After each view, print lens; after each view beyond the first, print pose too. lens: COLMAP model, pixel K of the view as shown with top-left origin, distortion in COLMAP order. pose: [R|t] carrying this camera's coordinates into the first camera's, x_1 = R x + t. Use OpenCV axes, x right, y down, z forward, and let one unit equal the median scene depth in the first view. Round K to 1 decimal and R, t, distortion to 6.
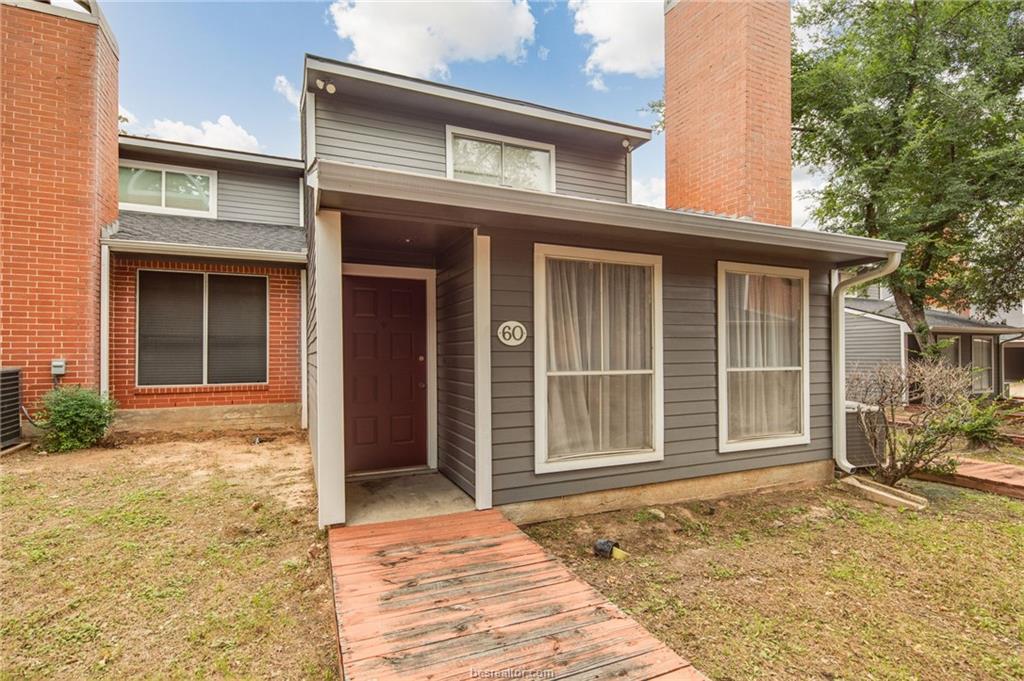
lens RADIAL K [[495.8, 0, 520.1], [0, 495.8, 343.3], [0, 0, 1]] dist [0.001212, -0.000819]
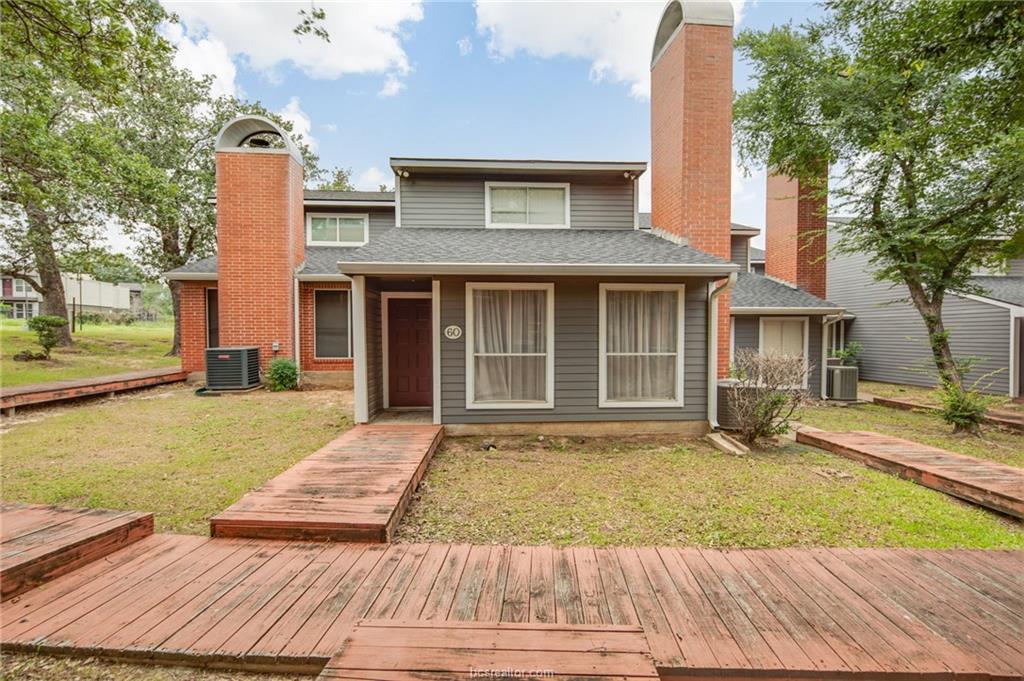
lens RADIAL K [[495.8, 0, 520.2], [0, 495.8, 341.3], [0, 0, 1]] dist [0.001212, -0.000819]
pose [[0.939535, 0.008064, -0.342358, 0.695521], [0.004540, 0.999342, 0.035998, -0.042426], [0.342423, -0.035376, 0.938880, -0.529566]]
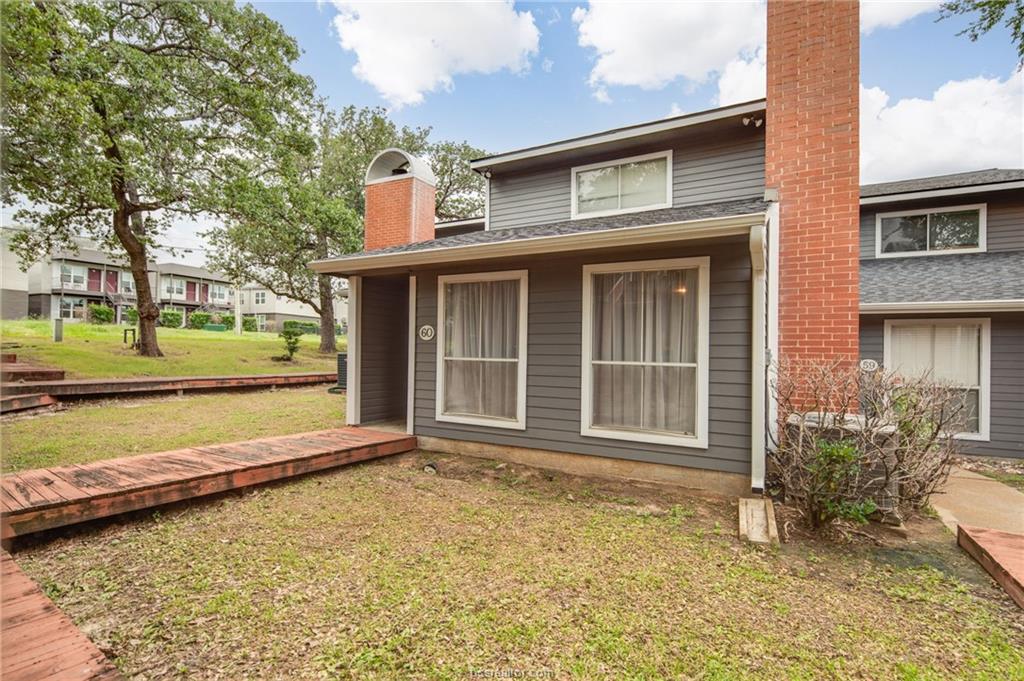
lens RADIAL K [[495.8, 0, 516.4], [0, 495.8, 343.8], [0, 0, 1]] dist [0.001212, -0.000819]
pose [[0.603158, 0.000116, -0.797622, 1.207002], [-0.002147, 0.999997, -0.001478, 0.014712], [0.797619, 0.002604, 0.603156, 0.200330]]
